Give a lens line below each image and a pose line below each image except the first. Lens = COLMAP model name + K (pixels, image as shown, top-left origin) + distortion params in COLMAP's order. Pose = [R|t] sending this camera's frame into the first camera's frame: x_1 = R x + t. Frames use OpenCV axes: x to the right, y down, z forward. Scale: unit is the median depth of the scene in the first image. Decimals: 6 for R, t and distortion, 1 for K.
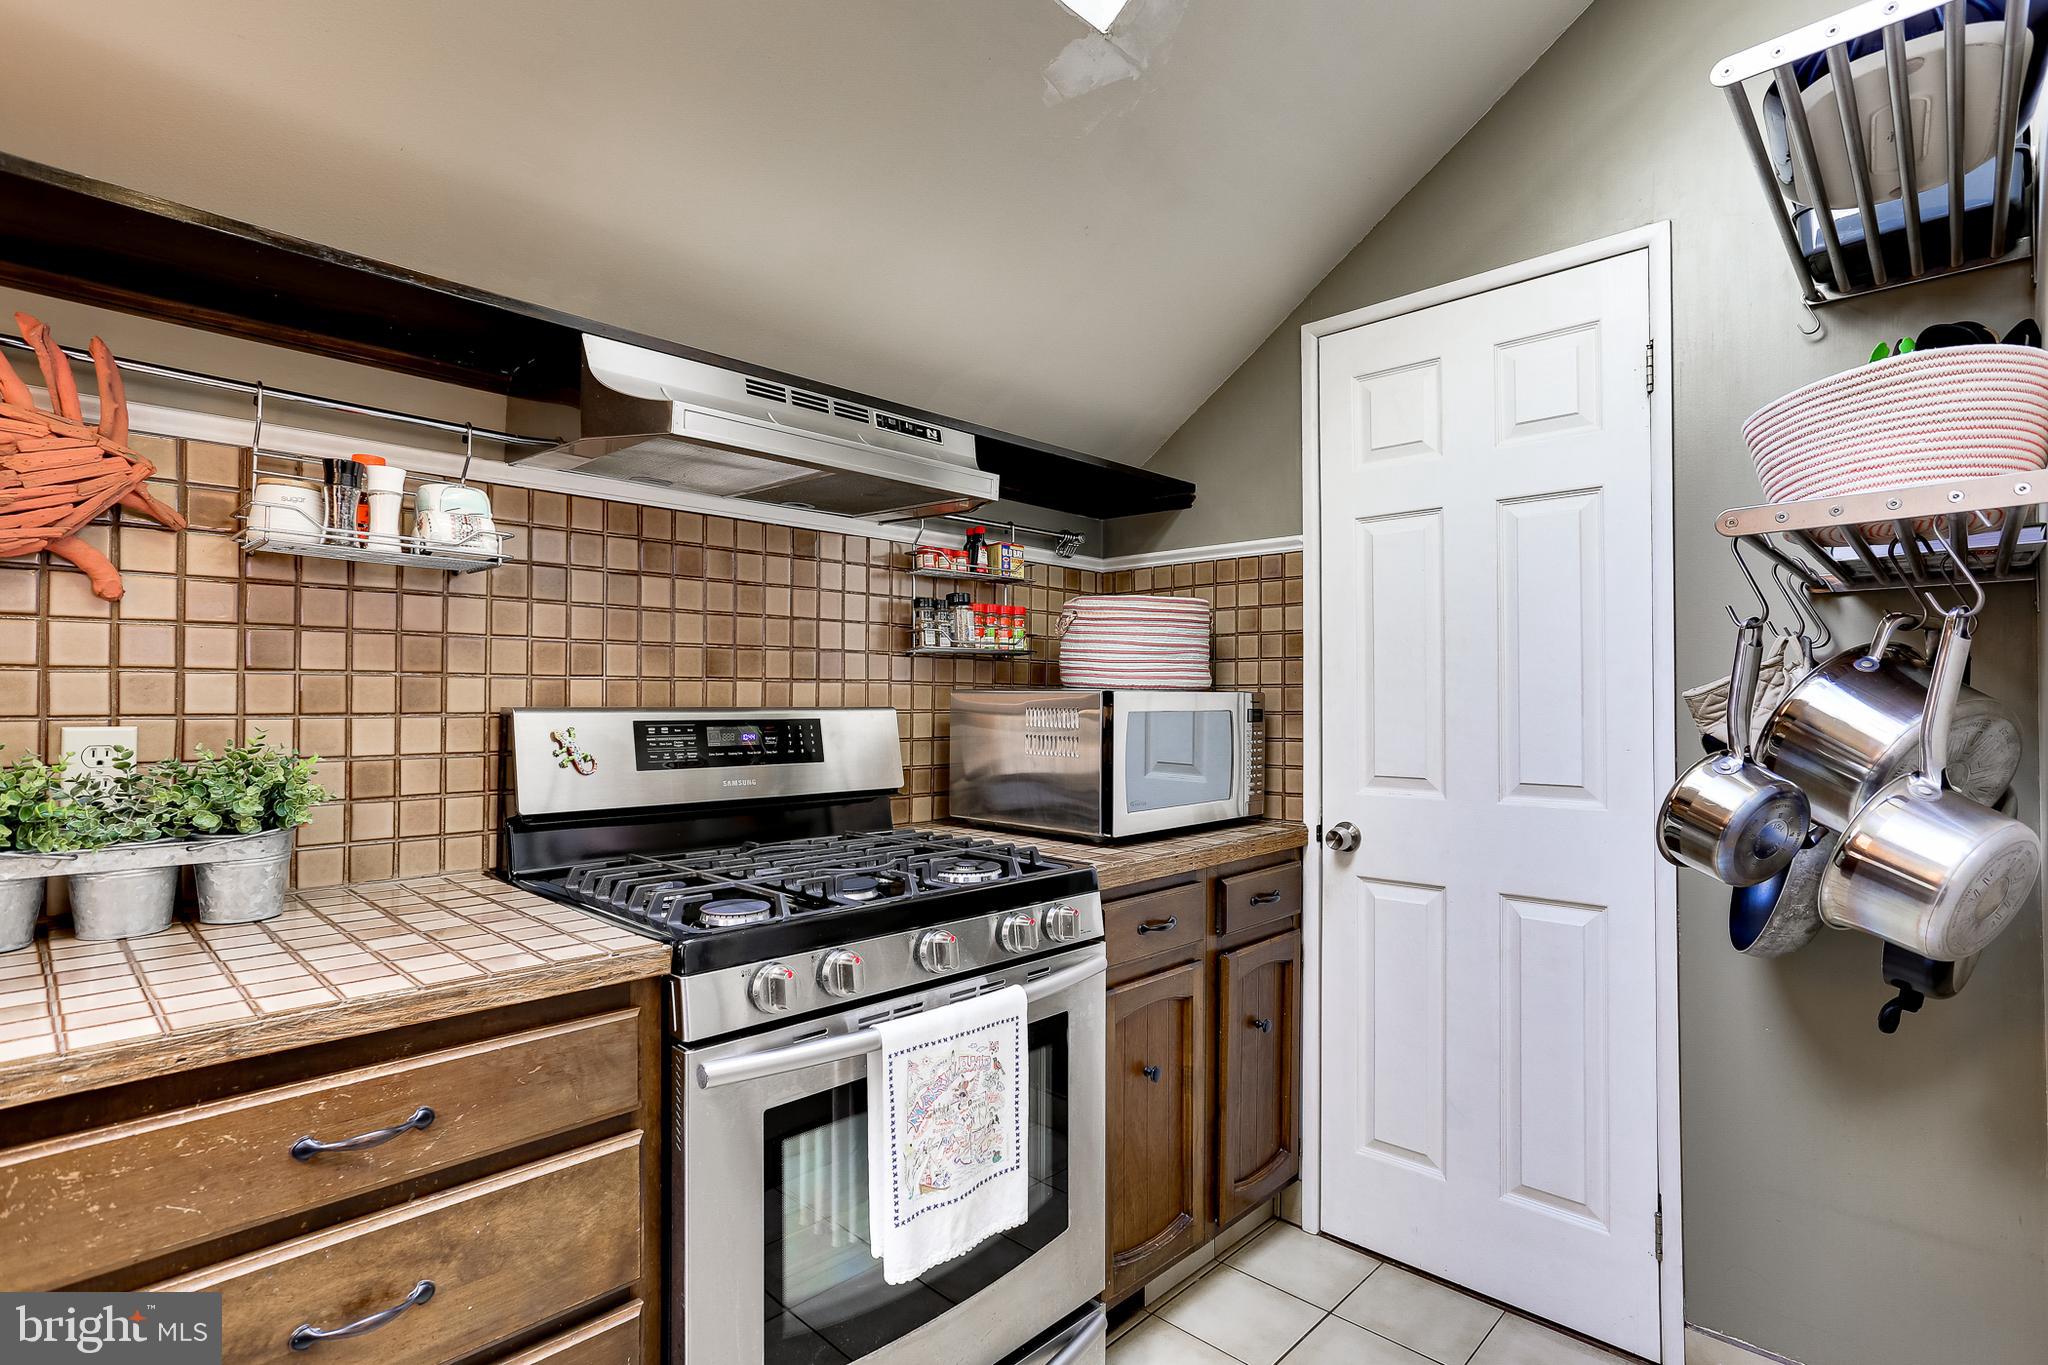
lens RADIAL K [[979.3, 0, 1034.2], [0, 979.3, 684.9], [0, 0, 1]] dist [-0.010405, 0.001796]
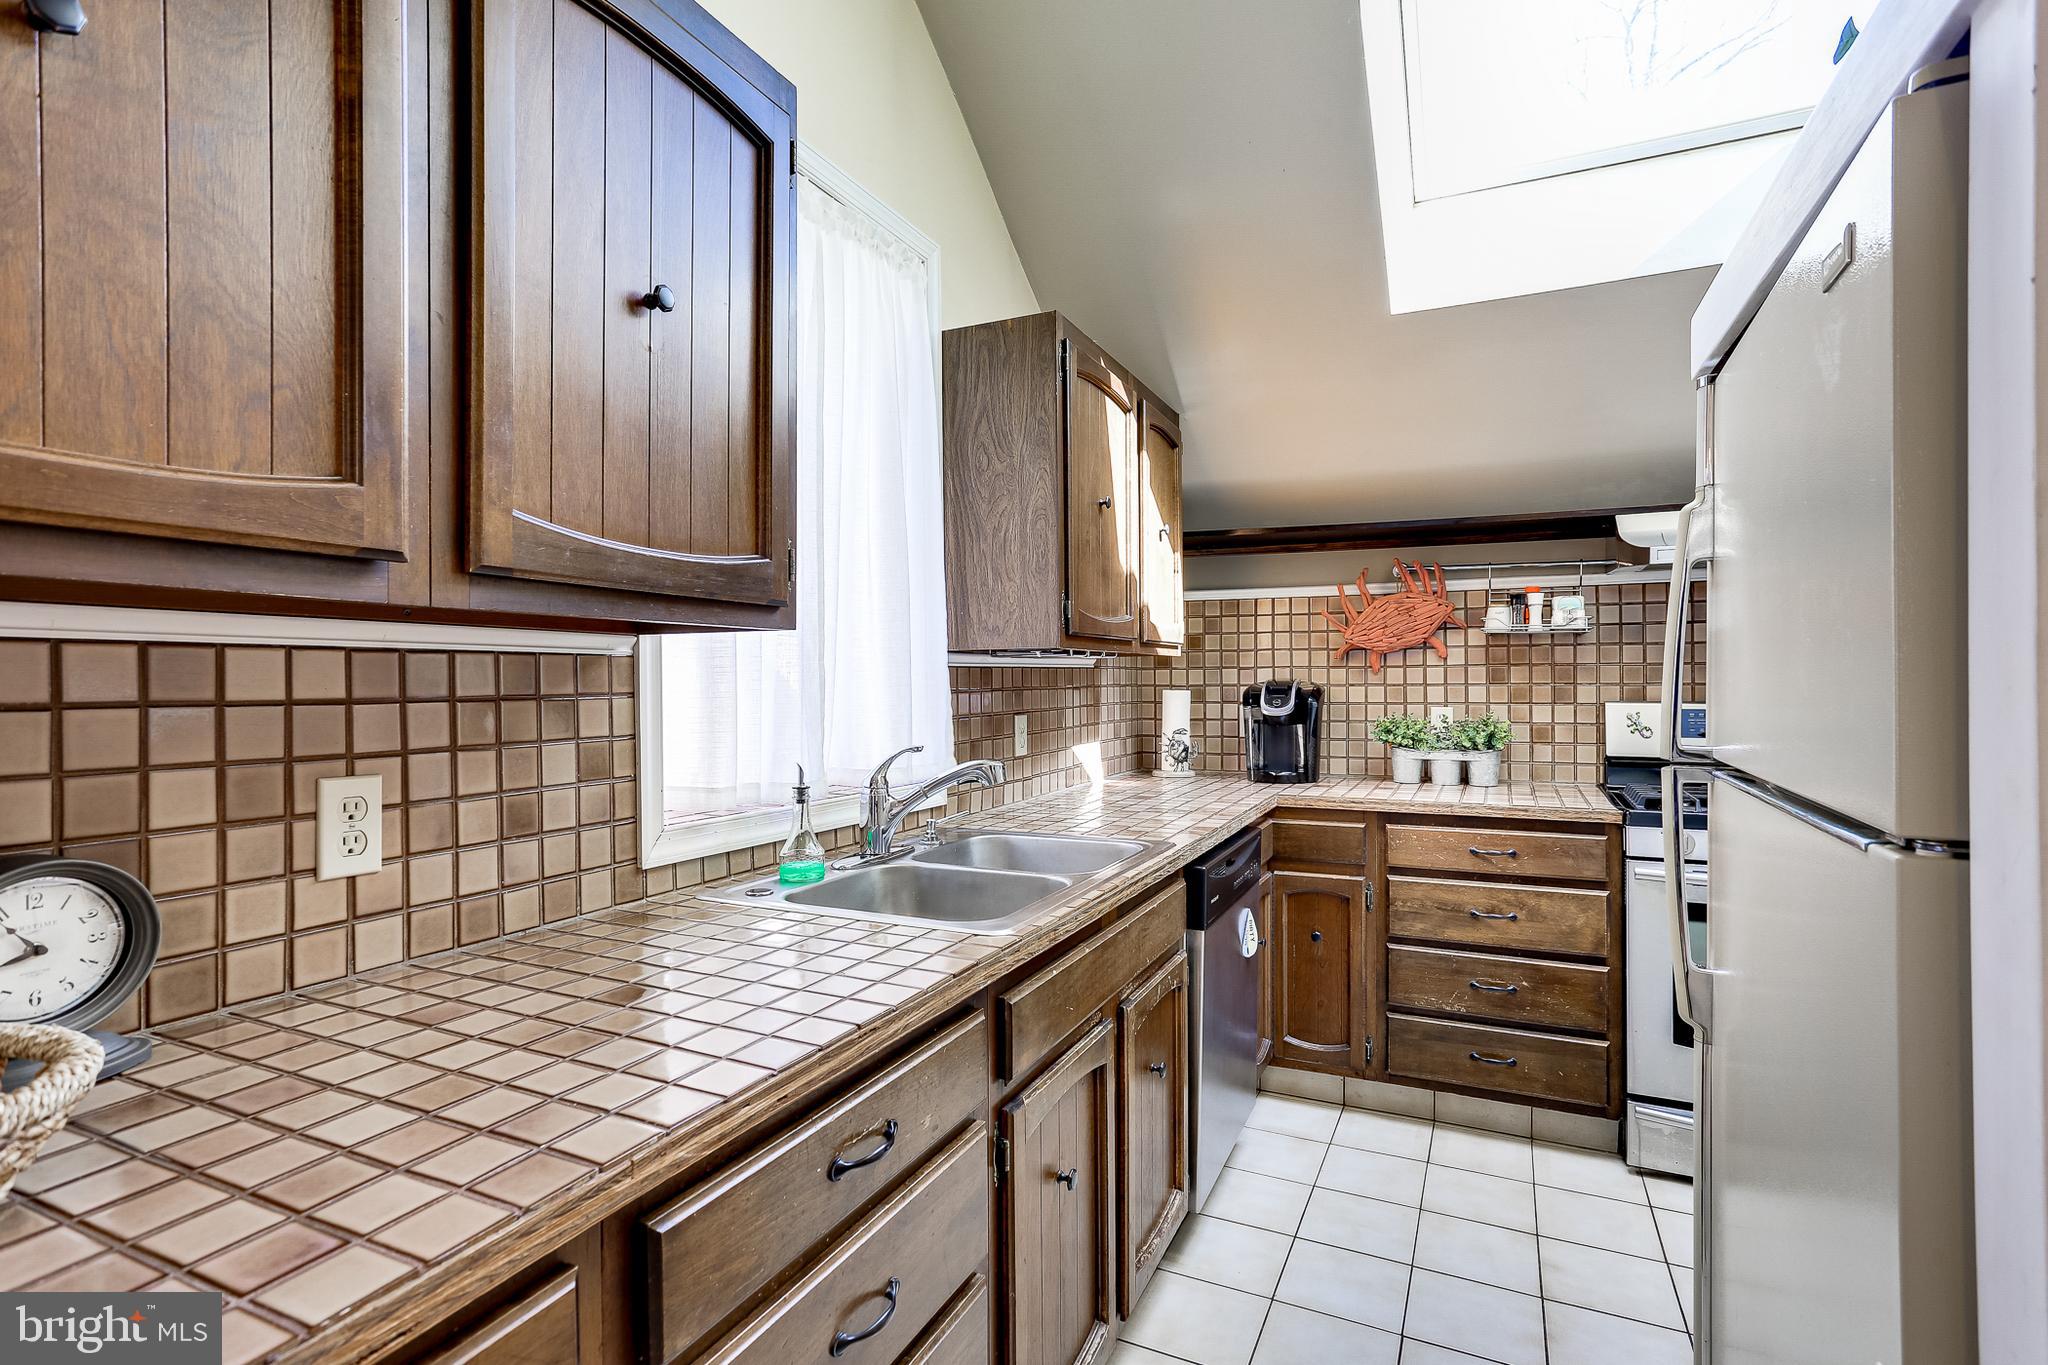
lens RADIAL K [[979.3, 0, 1032.0], [0, 979.3, 685.7], [0, 0, 1]] dist [-0.010405, 0.001796]
pose [[0.304753, -0.004227, -0.952422, 1.148762], [0.018826, 0.999822, 0.001587, -0.037806], [0.952245, -0.018414, 0.304778, -0.807809]]
